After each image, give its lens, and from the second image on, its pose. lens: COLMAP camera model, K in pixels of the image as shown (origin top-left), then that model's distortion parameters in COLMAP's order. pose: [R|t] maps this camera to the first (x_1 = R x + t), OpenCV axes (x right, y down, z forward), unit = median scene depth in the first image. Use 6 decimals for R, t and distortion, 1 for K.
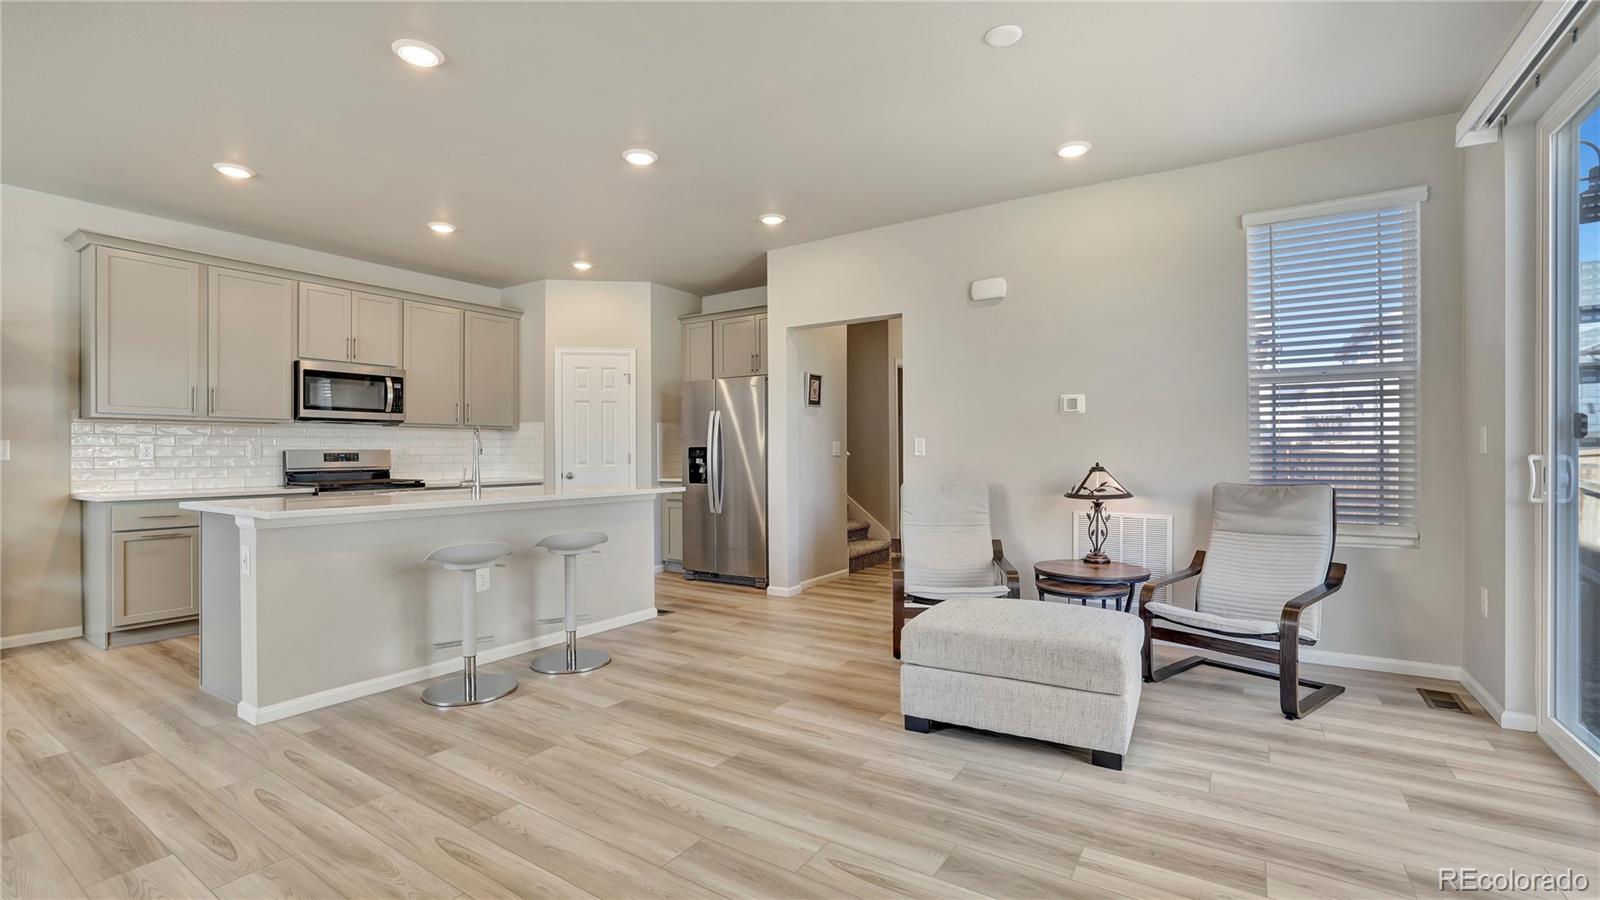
lens RADIAL K [[697.7, 0, 801.4], [0, 697.7, 455.9], [0, 0, 1]] dist [-0.043061, 0.017516]
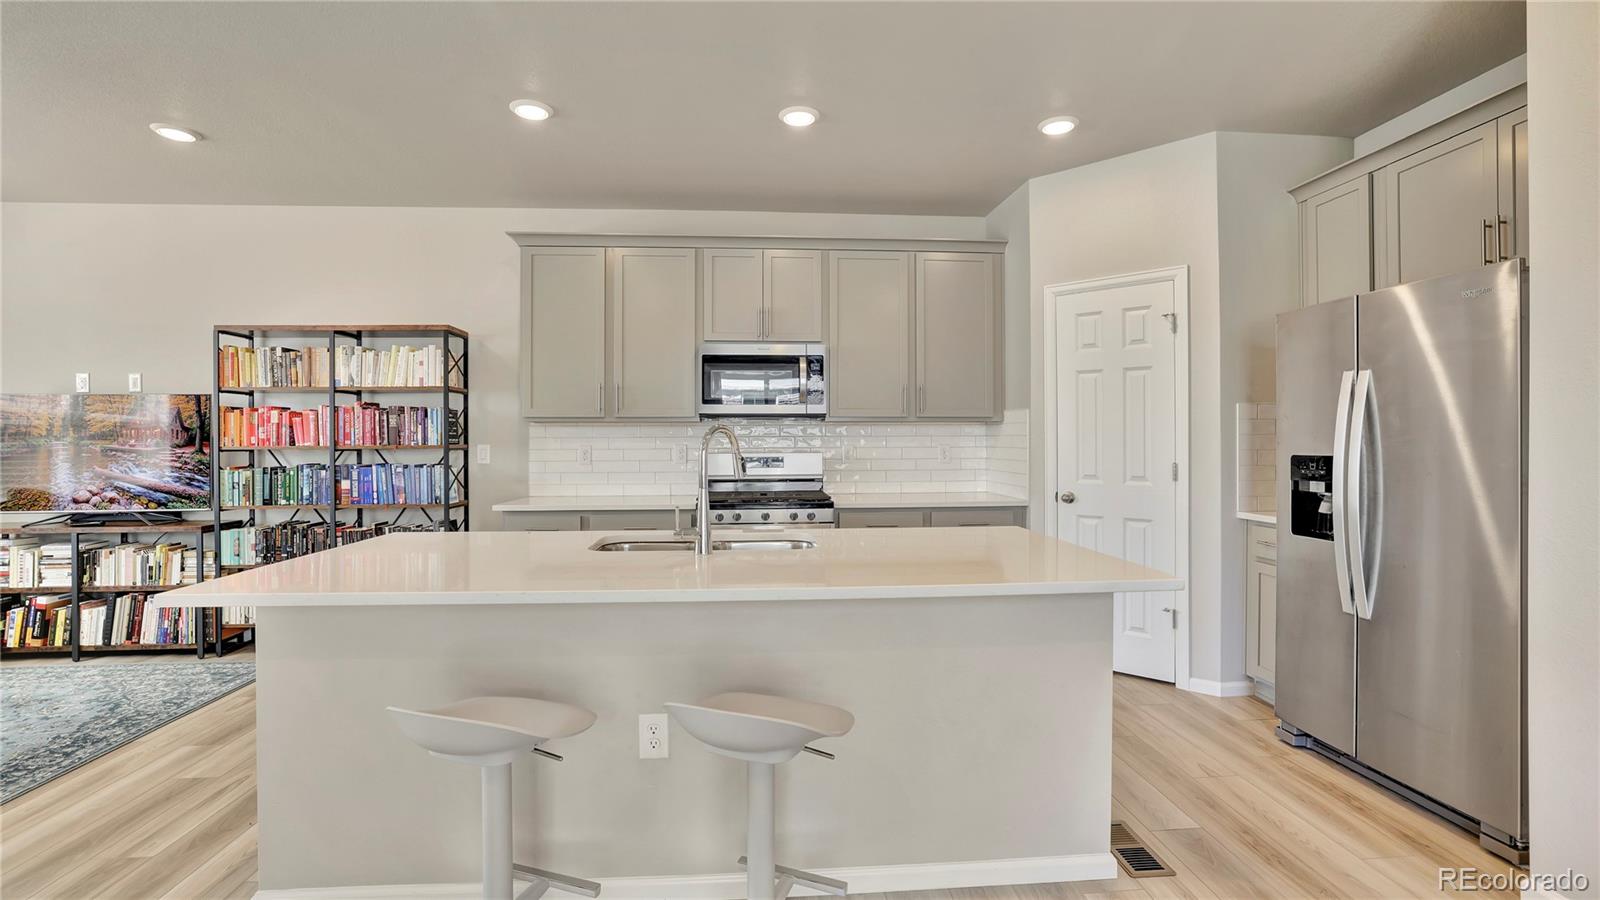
lens RADIAL K [[701.0, 0, 797.3], [0, 701.0, 440.4], [0, 0, 1]] dist [-0.043618, 0.017521]
pose [[0.605657, 0.002232, -0.795723, 0.000497], [-0.002729, 0.999996, 0.000728, -0.025933], [0.795721, 0.001730, 0.605661, 0.577930]]
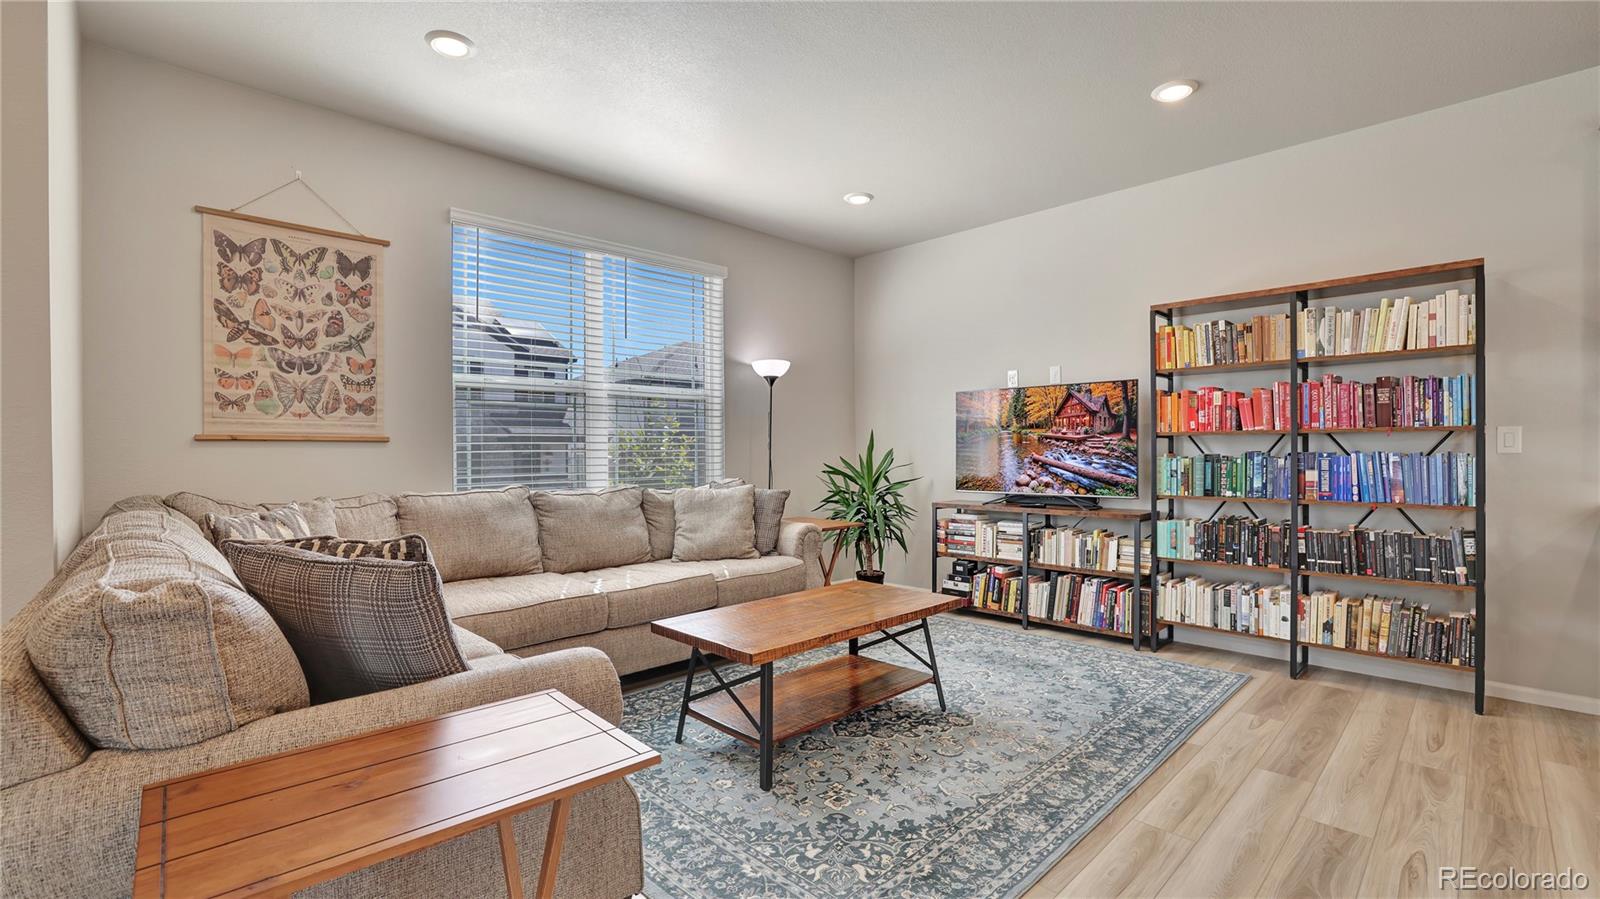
lens RADIAL K [[689.9, 0, 798.0], [0, 689.9, 452.2], [0, 0, 1]] dist [-0.044691, 0.016468]
pose [[-0.217476, 0.008180, -0.976031, -0.215280], [0.000416, 0.999966, 0.008288, -0.000789], [0.976066, 0.001396, -0.217472, 0.303504]]
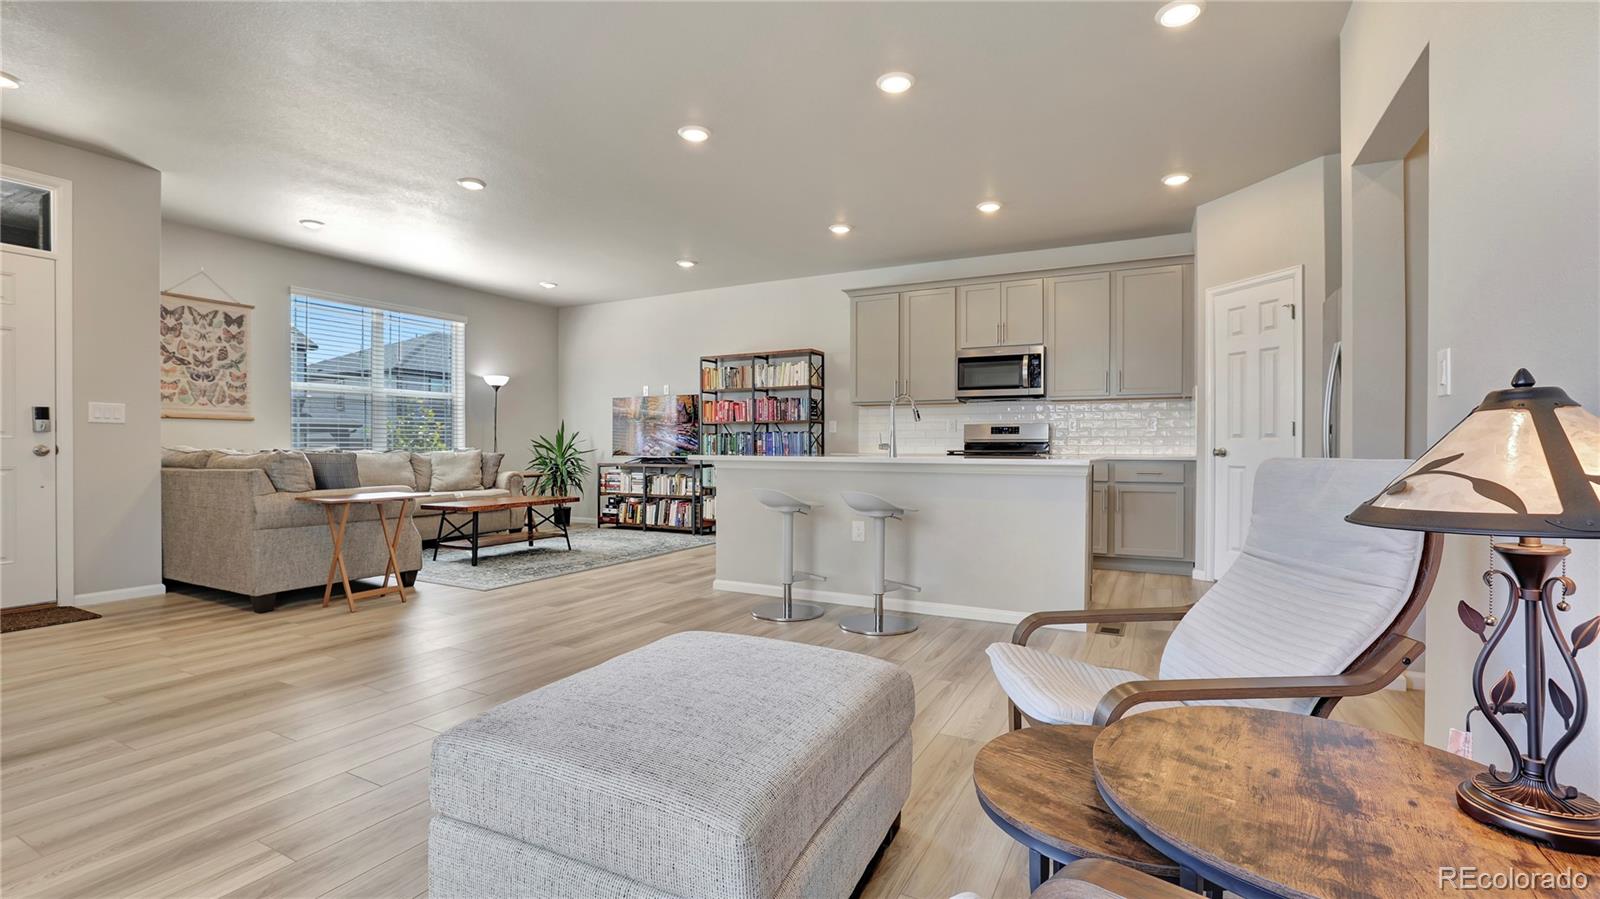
lens RADIAL K [[708.7, 0, 794.0], [0, 708.7, 450.2], [0, 0, 1]] dist [-0.044907, 0.018636]
pose [[0.088695, 0.010237, -0.996006, 0.497565], [-0.006591, 0.999931, 0.009691, 0.027814], [0.996037, 0.005705, 0.088756, 0.588072]]
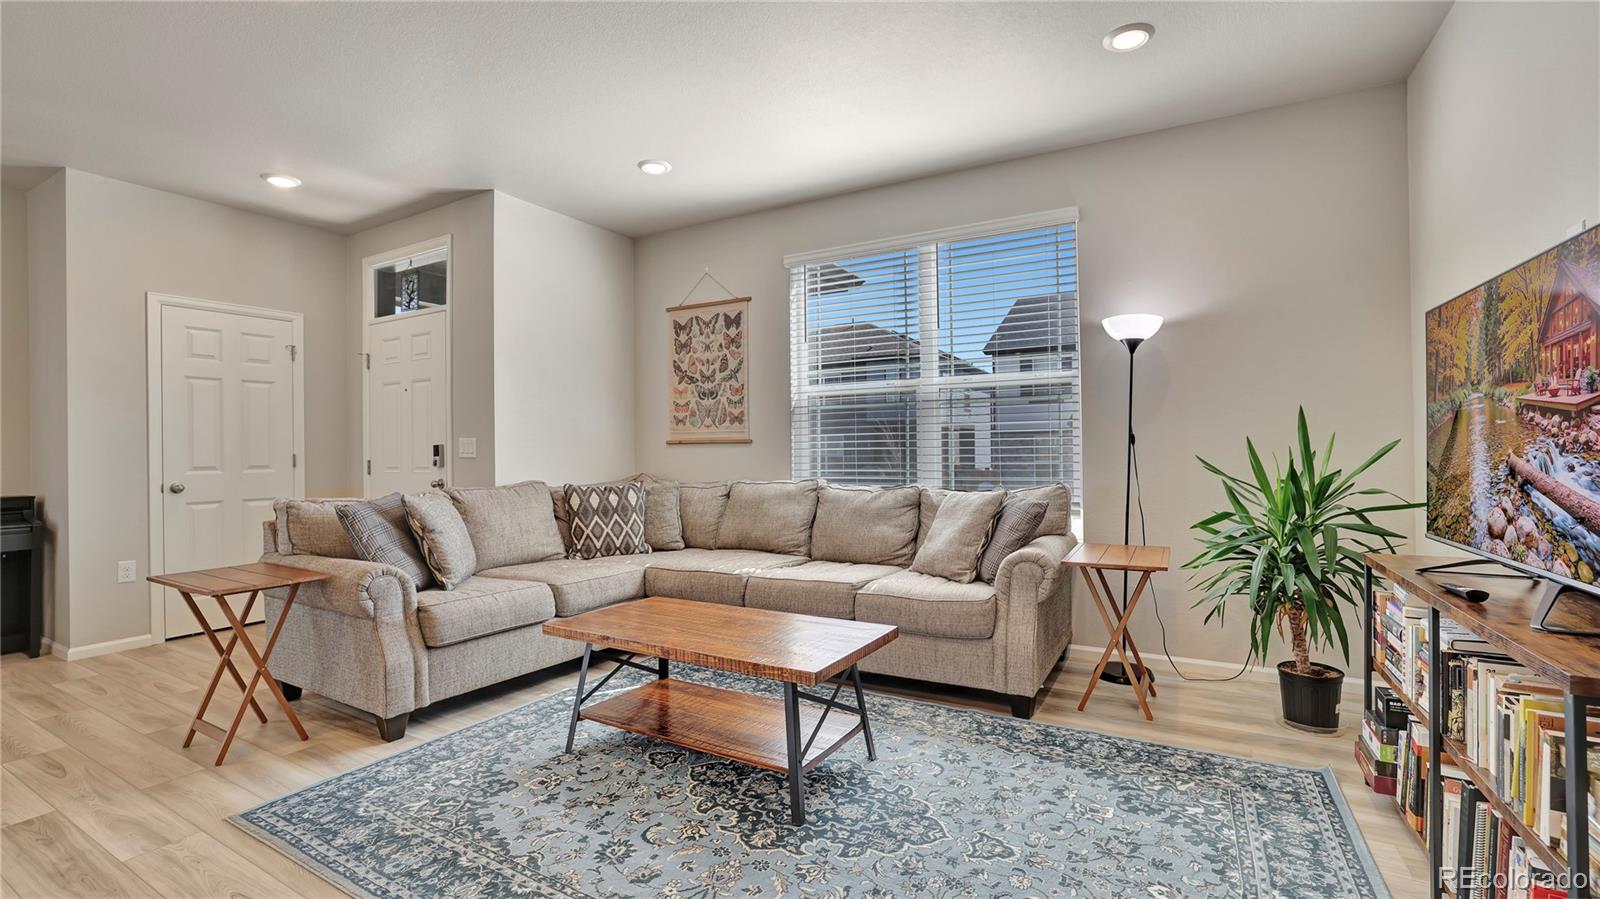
lens RADIAL K [[689.9, 0, 798.0], [0, 689.9, 452.2], [0, 0, 1]] dist [-0.044691, 0.016468]
pose [[-0.998058, 0.015542, -0.060314, -0.789834], [0.015132, 0.999859, 0.007252, 0.001178], [0.060418, 0.006326, -0.998153, 0.699532]]
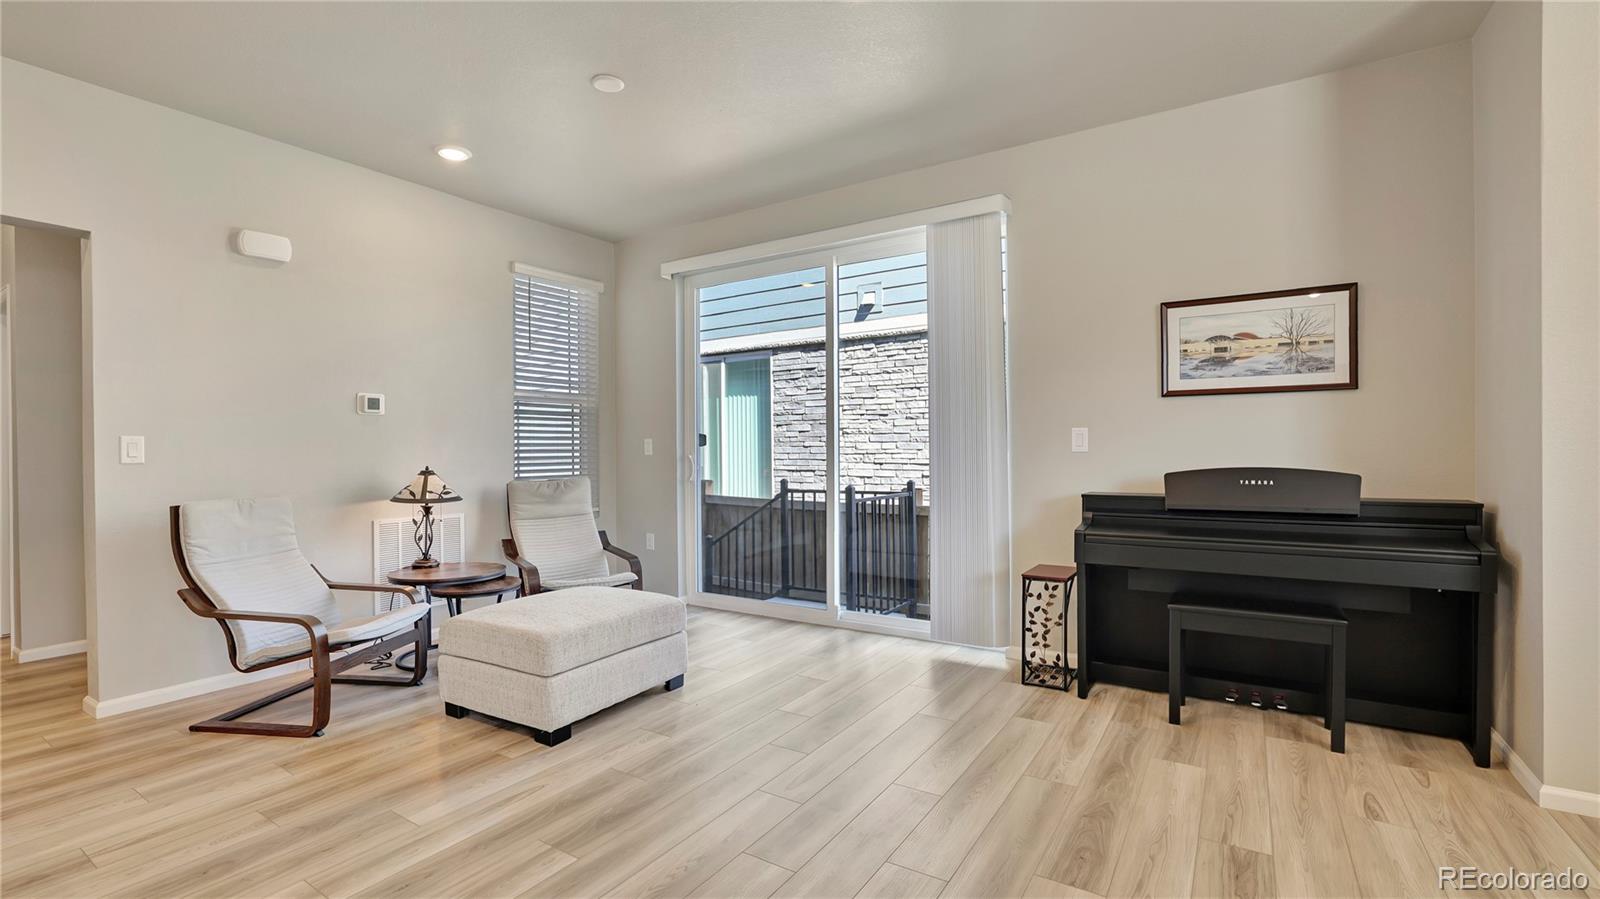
lens RADIAL K [[697.7, 0, 801.4], [0, 697.7, 455.4], [0, 0, 1]] dist [-0.043061, 0.017516]
pose [[-0.004501, -0.001805, 0.999988, -0.443286], [0.014932, 0.999887, 0.001872, 0.000316], [-0.999878, 0.014940, -0.004473, 0.368734]]
